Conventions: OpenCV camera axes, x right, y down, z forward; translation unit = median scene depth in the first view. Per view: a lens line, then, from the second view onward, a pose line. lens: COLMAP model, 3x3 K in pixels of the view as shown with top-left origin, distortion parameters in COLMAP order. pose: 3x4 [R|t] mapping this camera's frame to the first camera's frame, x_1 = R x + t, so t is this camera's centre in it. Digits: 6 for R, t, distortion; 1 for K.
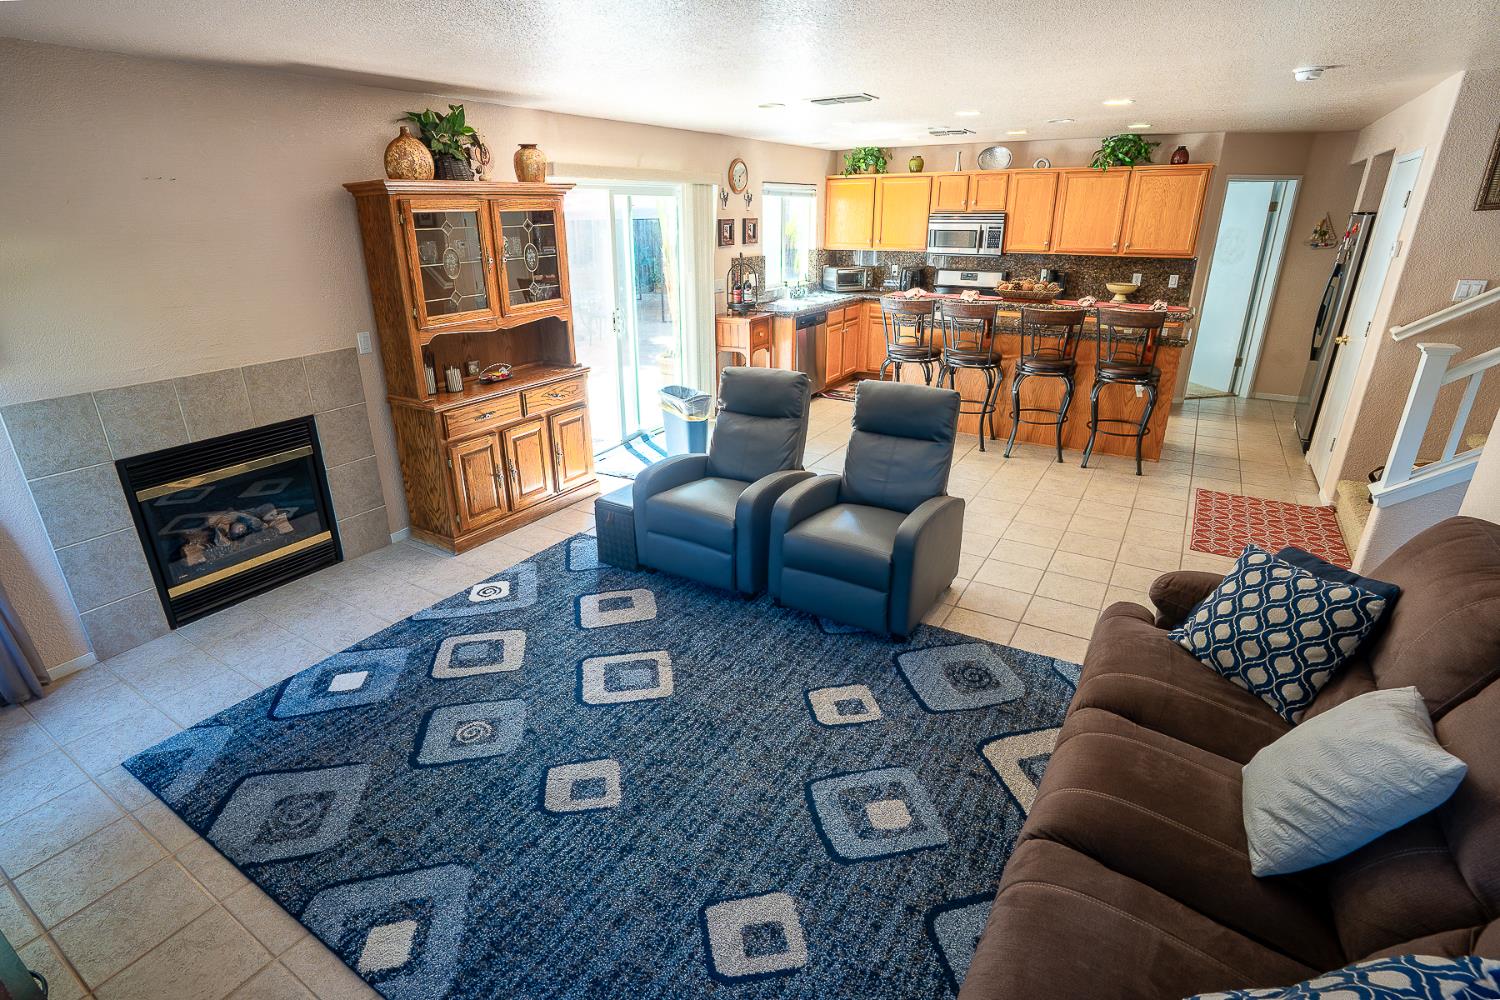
lens RADIAL K [[742.3, 0, 712.9], [0, 742.3, 508.3], [0, 0, 1]] dist [-0.072477, 0.030651]
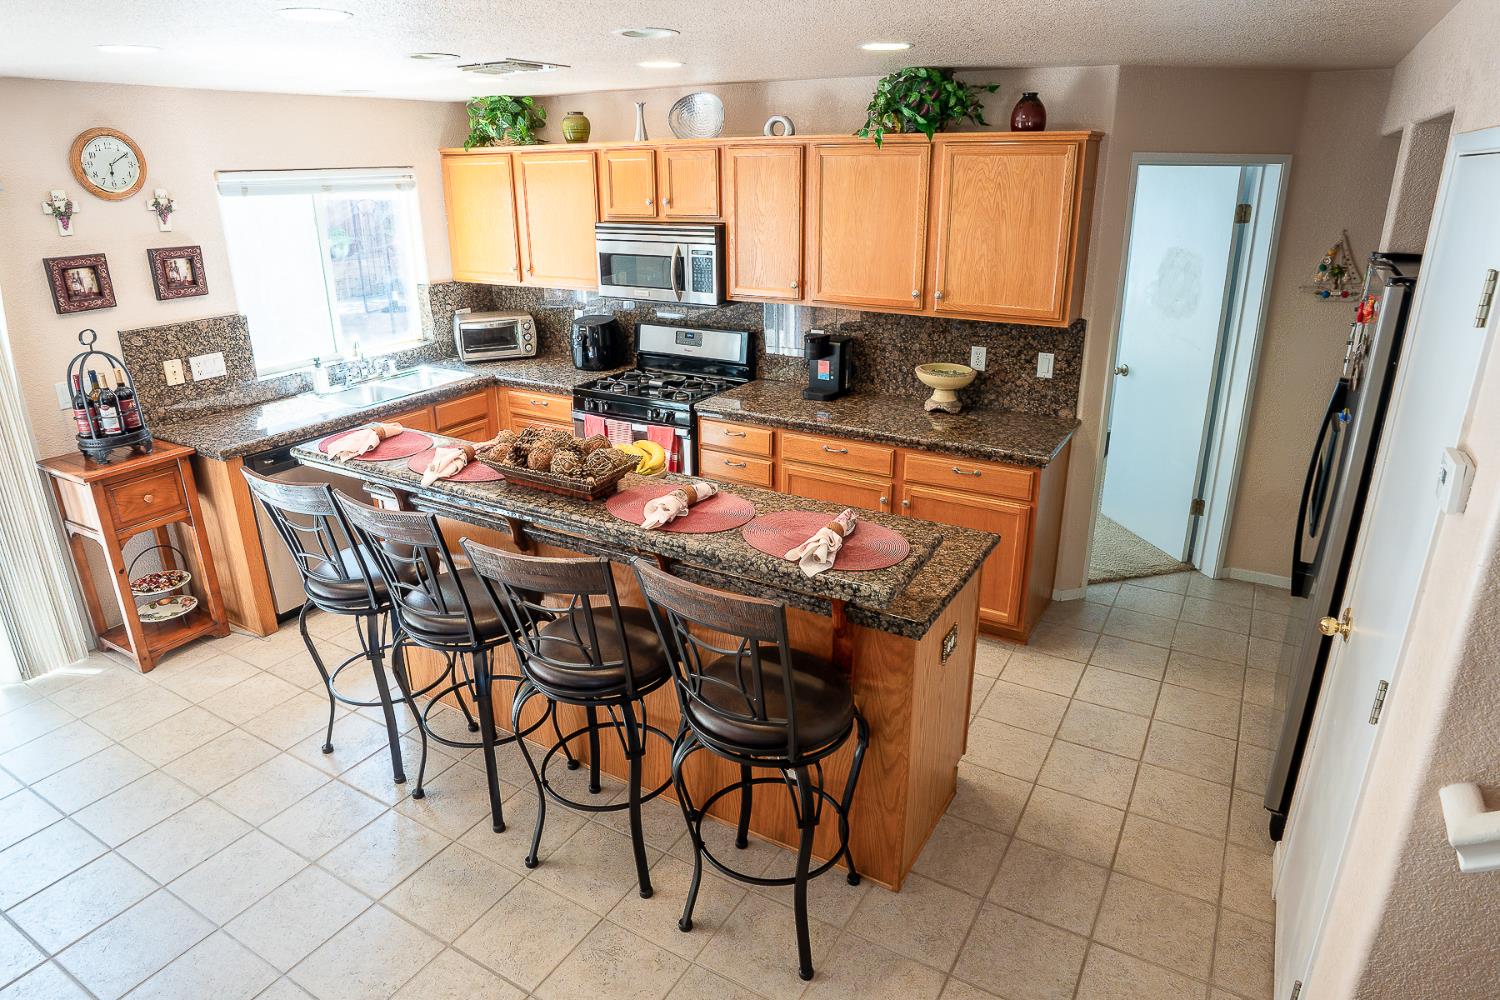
lens RADIAL K [[893.4, 0, 745.6], [0, 893.4, 484.3], [0, 0, 1]] dist [-0.052505, 0.002321]
pose [[0.998969, -0.006988, 0.044855, 0.436261], [0.008642, 0.999286, -0.036777, -0.228478], [-0.044566, 0.037127, 0.998316, 0.441207]]
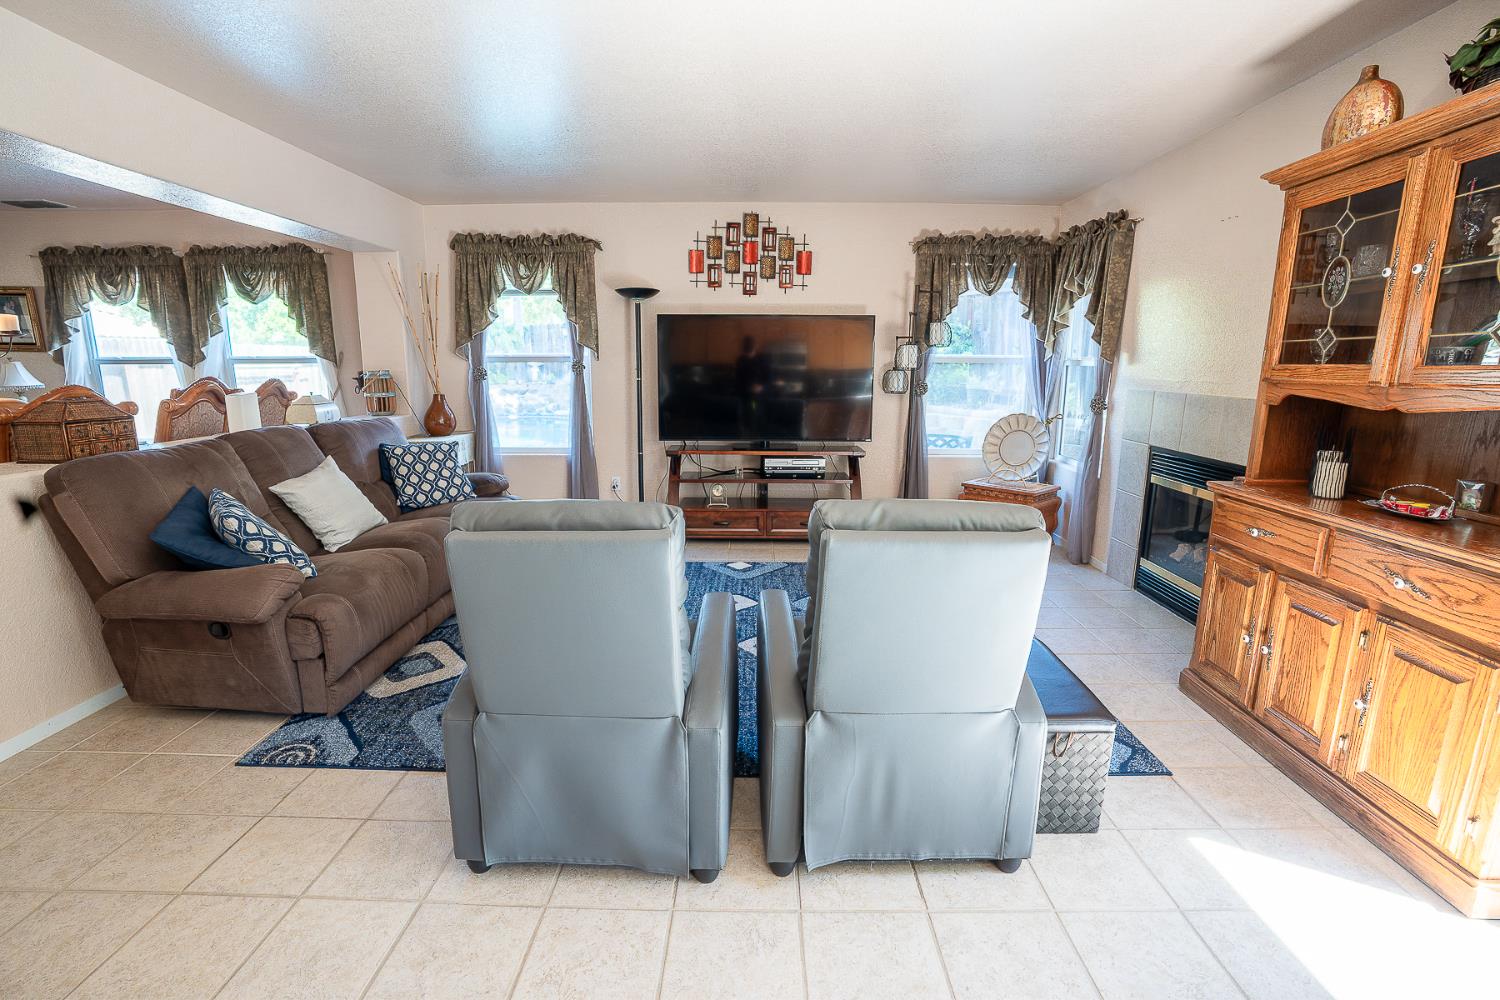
lens RADIAL K [[704.6, 0, 747.0], [0, 704.6, 506.6], [0, 0, 1]] dist [-0.072202, 0.032201]
pose [[-0.844841, 0.119999, -0.521387, 0.219332], [-0.188277, 0.845504, 0.499675, -0.222369], [0.500795, 0.520311, -0.691723, 0.751580]]
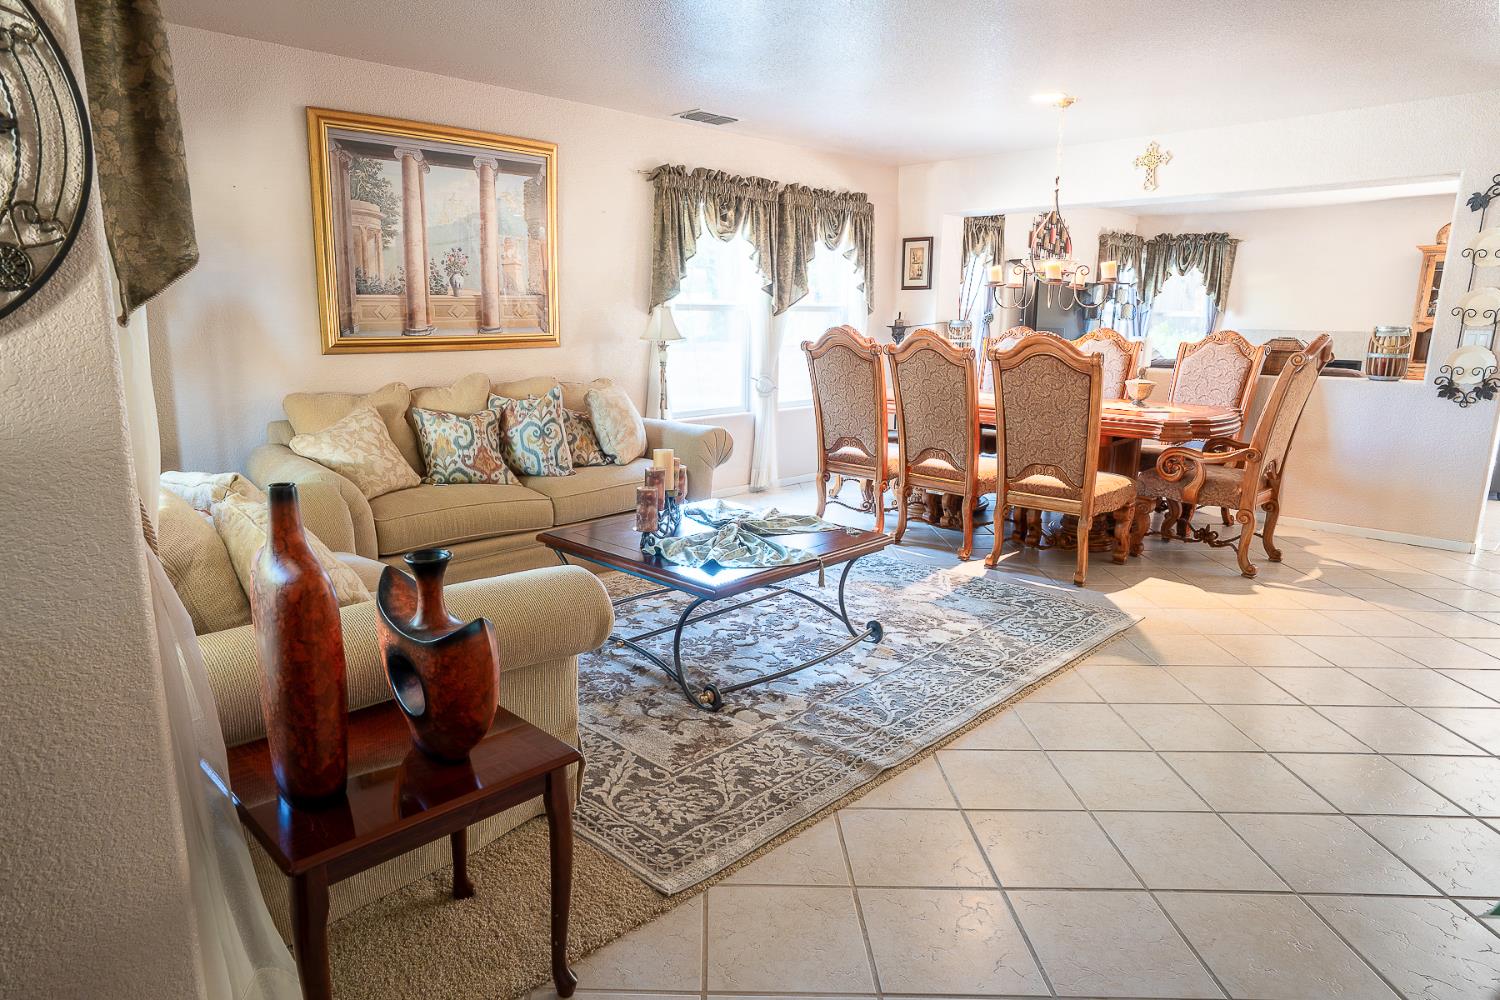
lens RADIAL K [[945.4, 0, 684.0], [0, 945.4, 496.8], [0, 0, 1]] dist [-0.060773, 0.047158]
pose [[-0.217415, 0.201039, -0.955151, 1.371462], [-0.362573, 0.891909, 0.270258, 0.108892], [0.906240, 0.405070, -0.121024, -0.128902]]
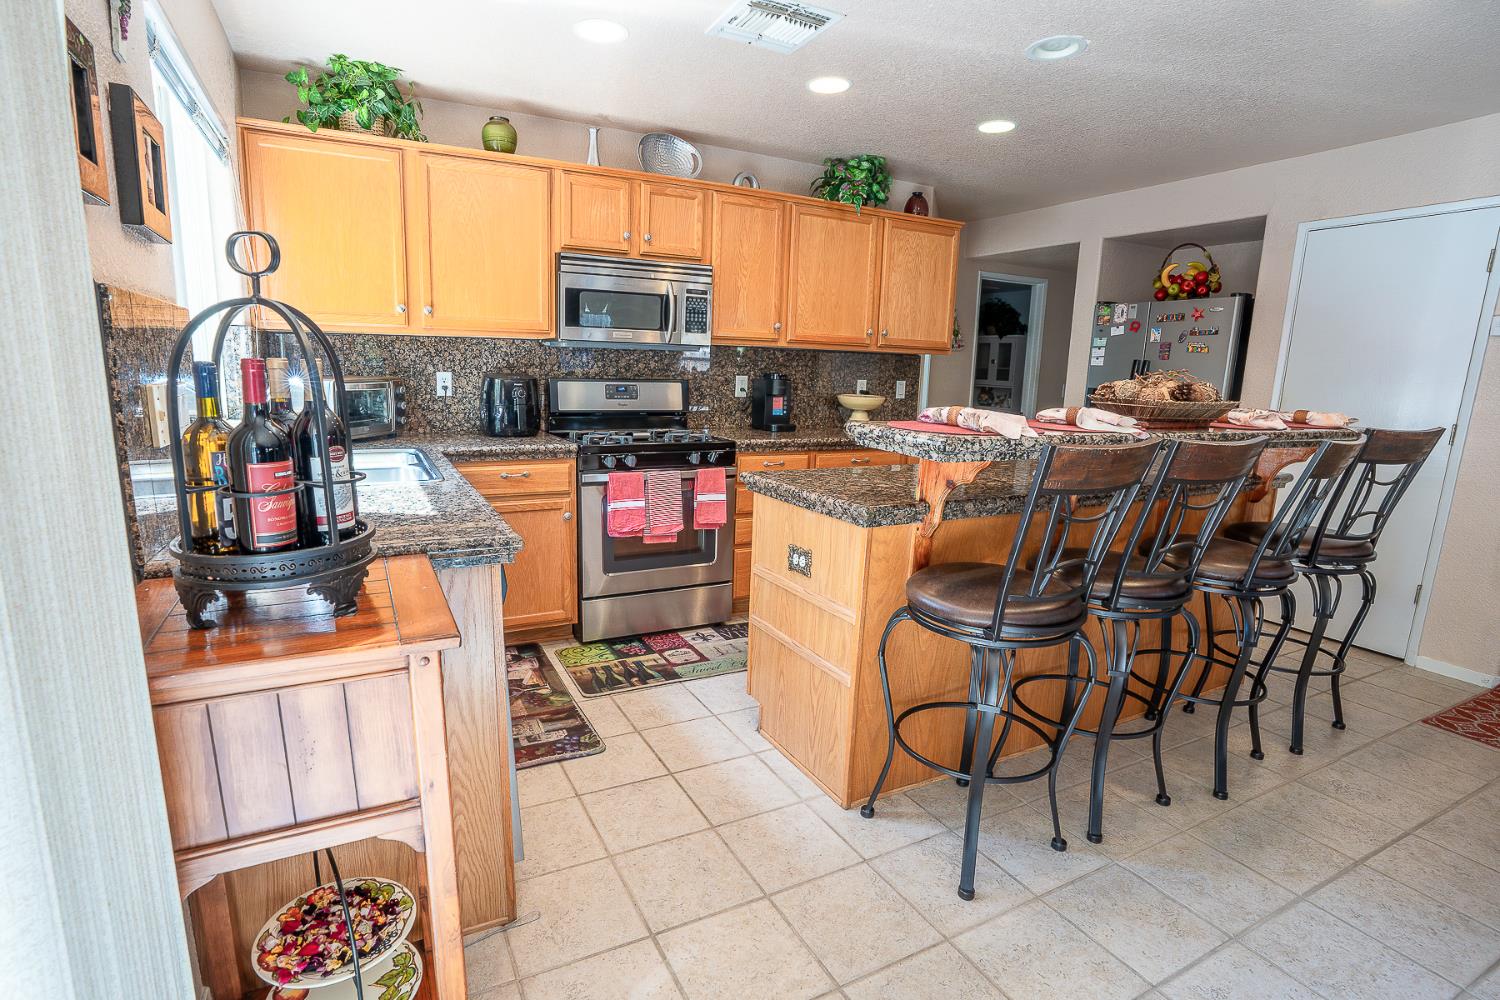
lens RADIAL K [[734.8, 0, 727.2], [0, 734.8, 504.1], [0, 0, 1]] dist [-0.059452, 0.030381]
pose [[0.490627, -0.132290, 0.861269, -0.053653], [0.286909, 0.957819, -0.016319, -0.263087], [-0.822781, 0.255113, 0.507887, 0.863786]]
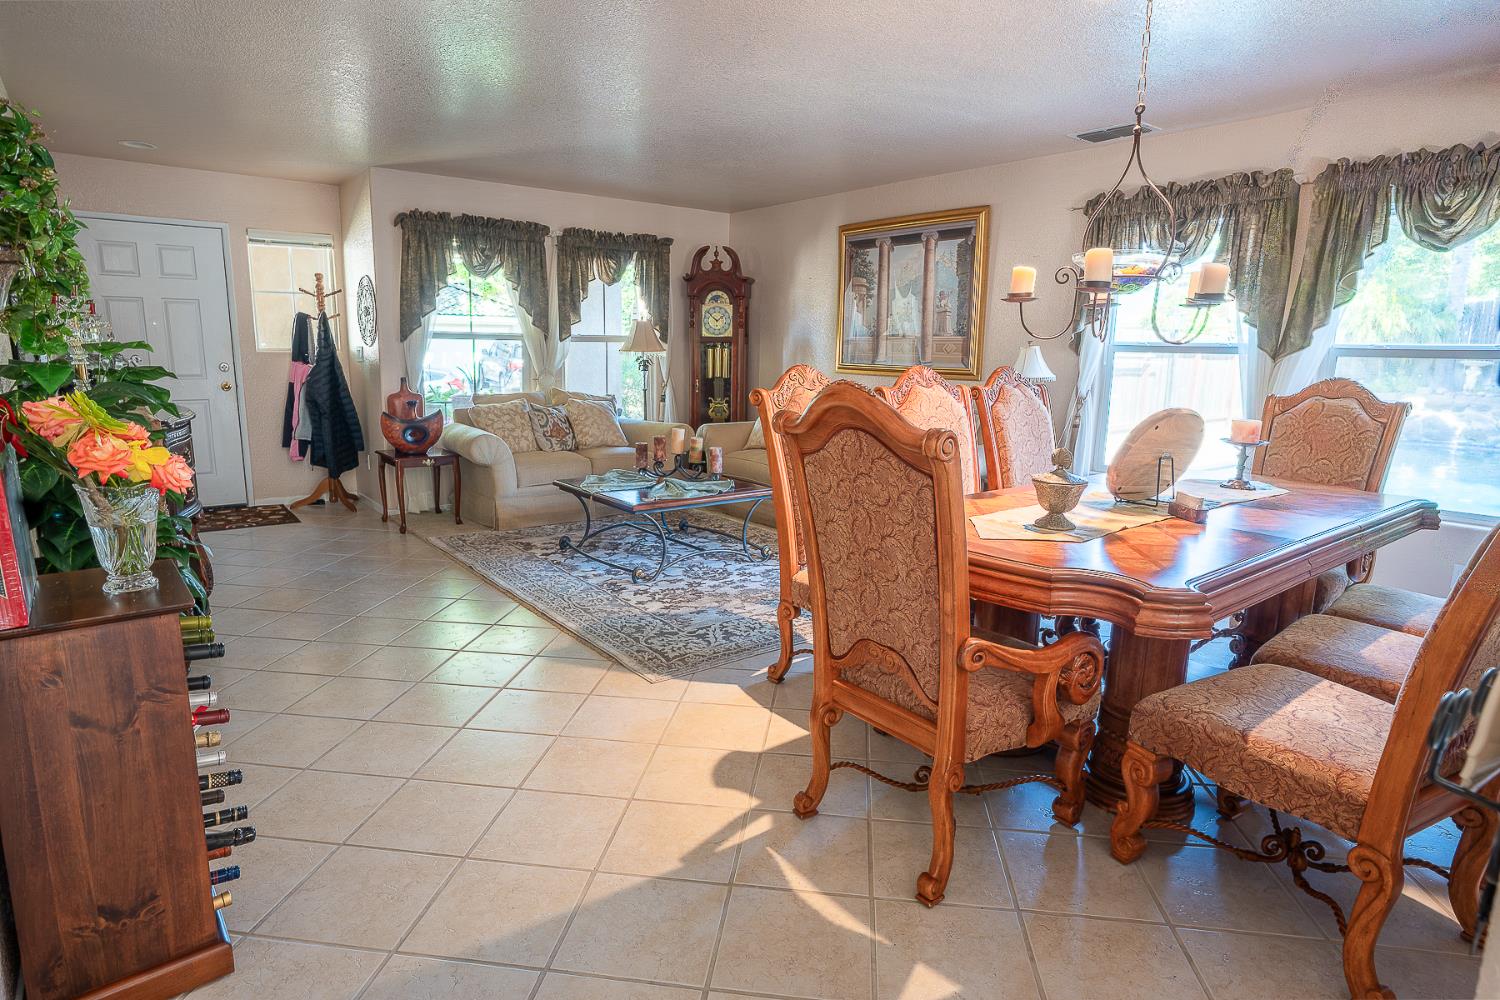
lens RADIAL K [[831.7, 0, 746.1], [0, 831.7, 503.0], [0, 0, 1]] dist [-0.049359, 0.028893]
pose [[-0.944592, -0.063176, 0.322111, 0.510666], [0.117727, 0.850816, 0.512106, -0.100484], [-0.306410, 0.521652, -0.796236, 0.432880]]
